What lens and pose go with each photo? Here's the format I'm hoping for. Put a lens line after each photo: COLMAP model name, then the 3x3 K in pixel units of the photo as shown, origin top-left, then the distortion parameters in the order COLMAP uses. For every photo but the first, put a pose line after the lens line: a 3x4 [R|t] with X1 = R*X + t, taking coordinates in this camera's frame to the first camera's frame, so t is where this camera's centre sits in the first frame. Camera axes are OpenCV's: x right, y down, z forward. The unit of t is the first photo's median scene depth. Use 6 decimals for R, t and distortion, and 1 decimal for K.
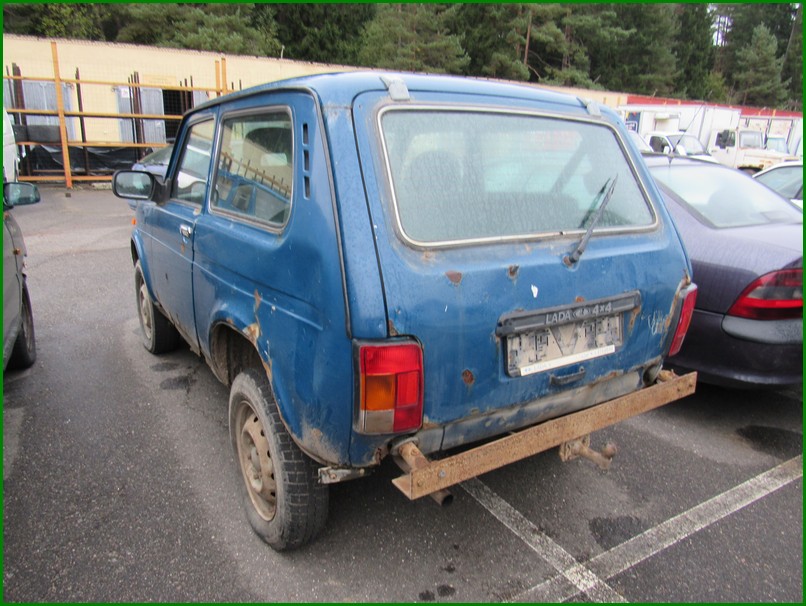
lens RADIAL K [[607.4, 0, 403.0], [0, 607.4, 303.0], [0, 0, 1]] dist [-0.038674, 0.008733]
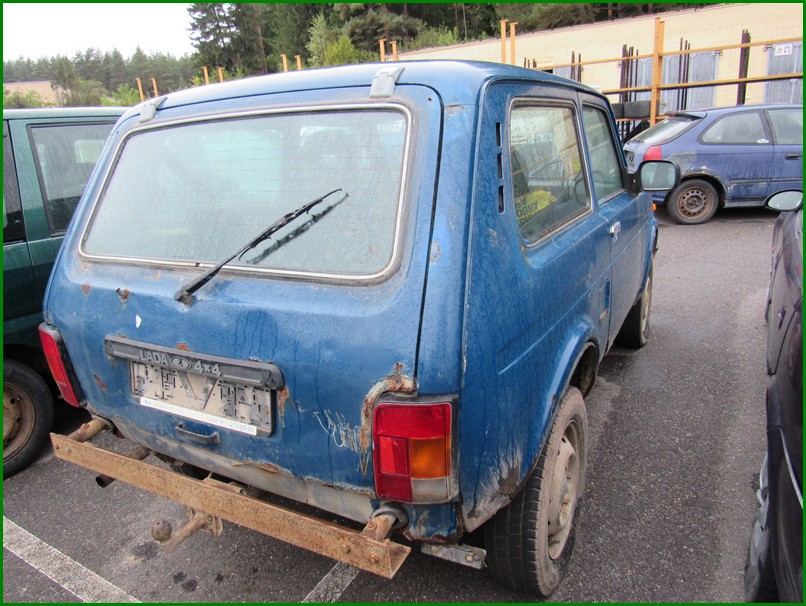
lens RADIAL K [[607.4, 0, 403.0], [0, 607.4, 303.0], [0, 0, 1]] dist [-0.038674, 0.008733]
pose [[0.411482, 0.196543, -0.889974, 1.080988], [-0.143378, 0.978272, 0.149752, -0.219375], [0.900069, 0.065983, 0.430722, 0.867380]]
